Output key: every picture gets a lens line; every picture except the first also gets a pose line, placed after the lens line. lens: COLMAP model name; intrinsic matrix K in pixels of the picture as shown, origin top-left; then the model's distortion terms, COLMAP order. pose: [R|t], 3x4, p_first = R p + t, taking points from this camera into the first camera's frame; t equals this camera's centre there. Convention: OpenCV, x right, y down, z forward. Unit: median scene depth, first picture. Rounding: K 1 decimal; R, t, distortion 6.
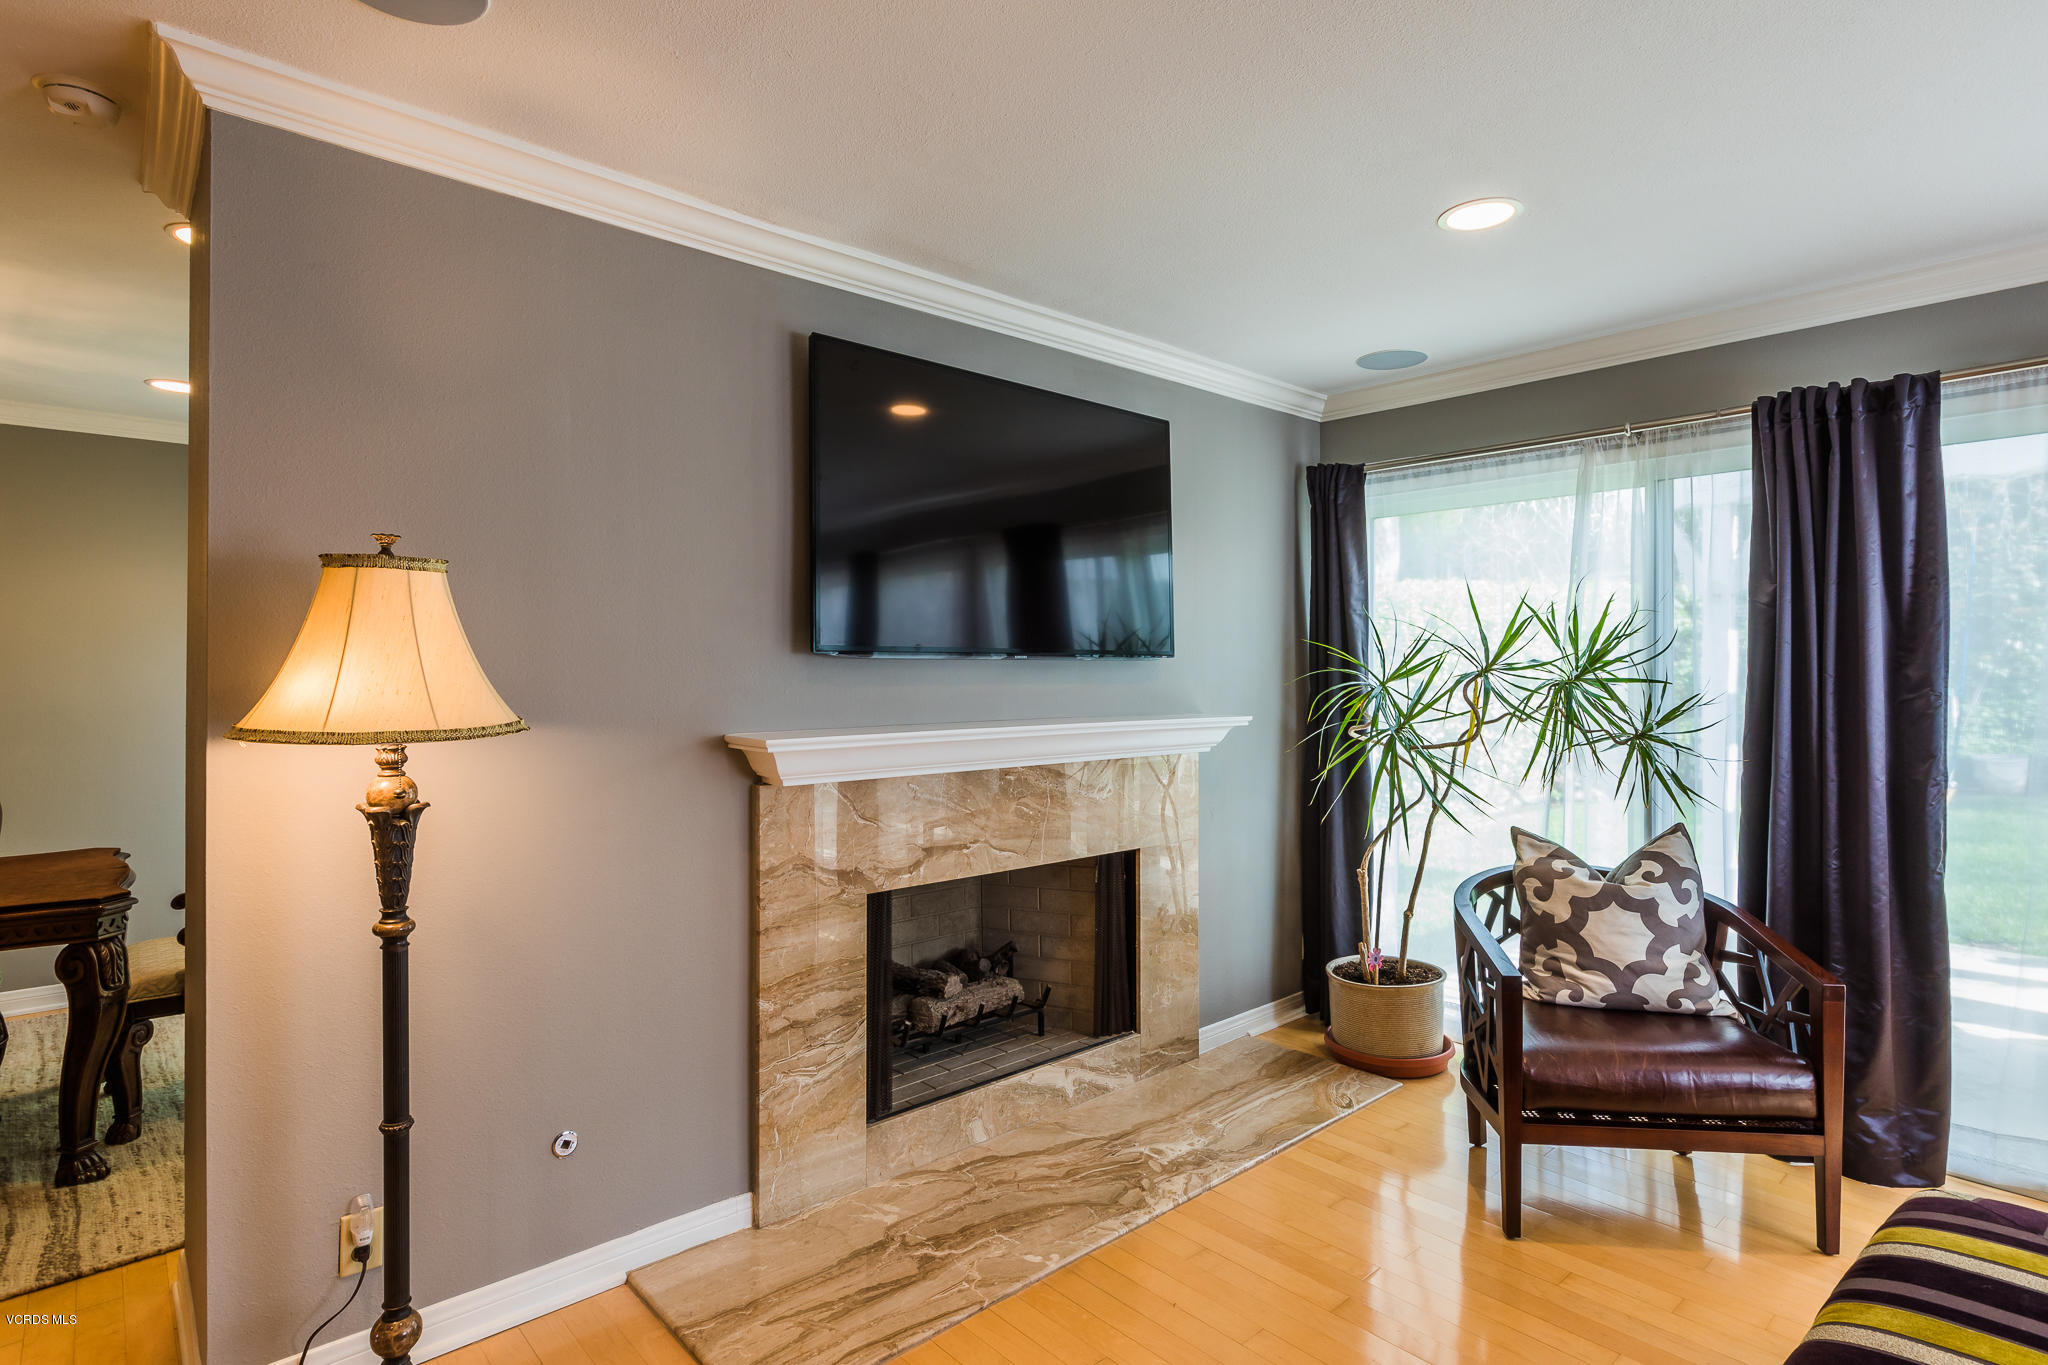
lens RADIAL K [[1045.5, 0, 1021.8], [0, 1045.5, 670.1], [0, 0, 1]] dist [0.002337, 0.000116]
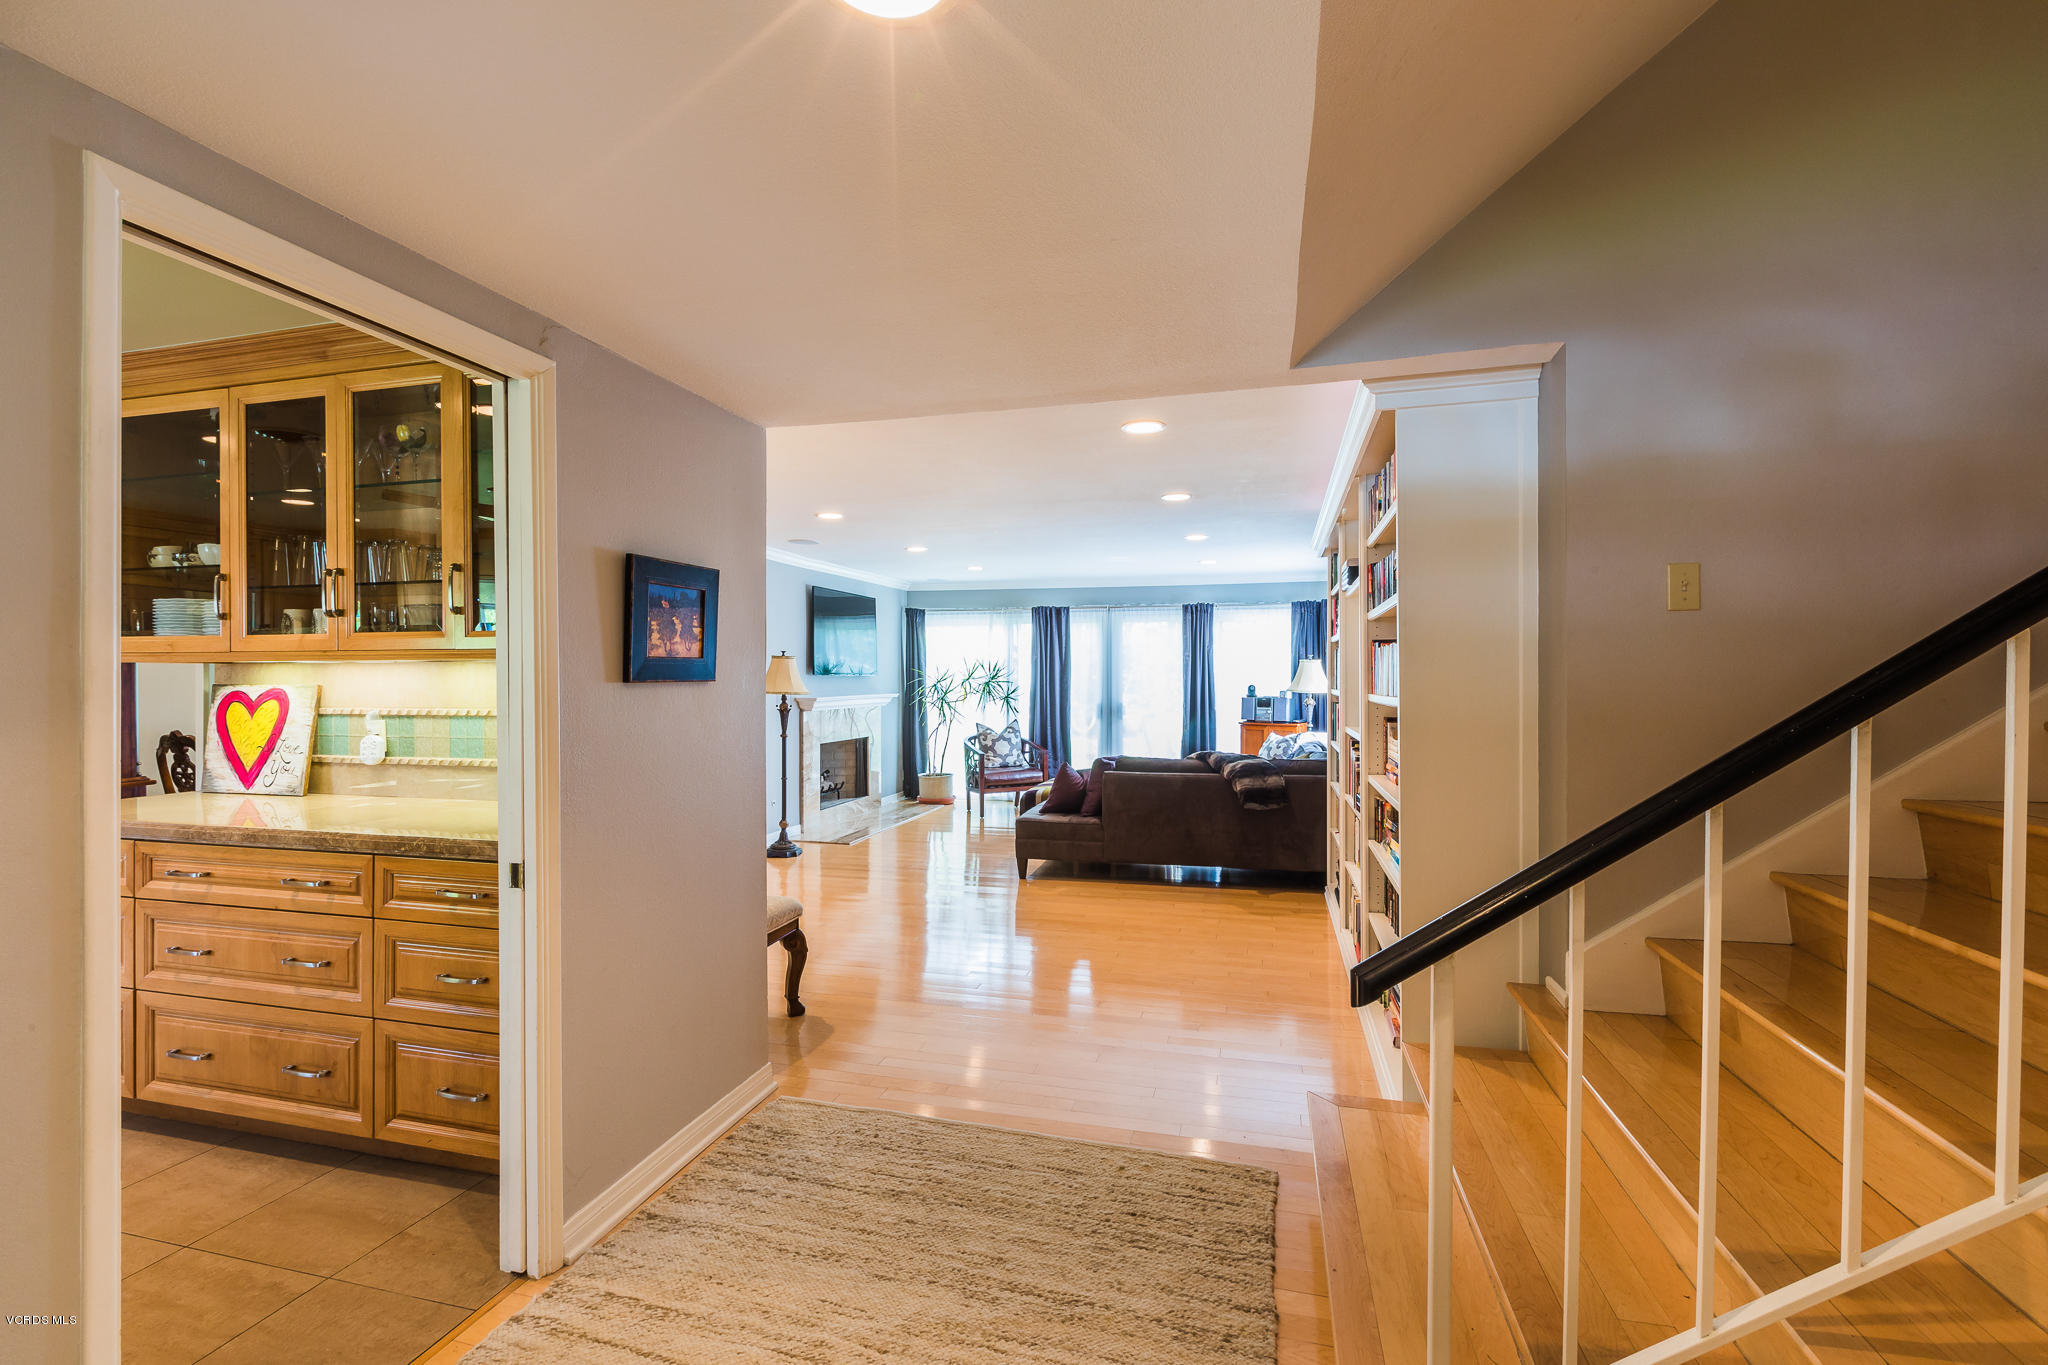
lens RADIAL K [[910.9, 0, 1018.4], [0, 910.9, 678.5], [0, 0, 1]] dist [-0.002883, 0.000424]
pose [[0.836490, -0.000515, 0.547982, -1.186696], [0.001628, 0.999997, -0.001545, 0.004821], [-0.547980, 0.002185, 0.836489, -1.788810]]
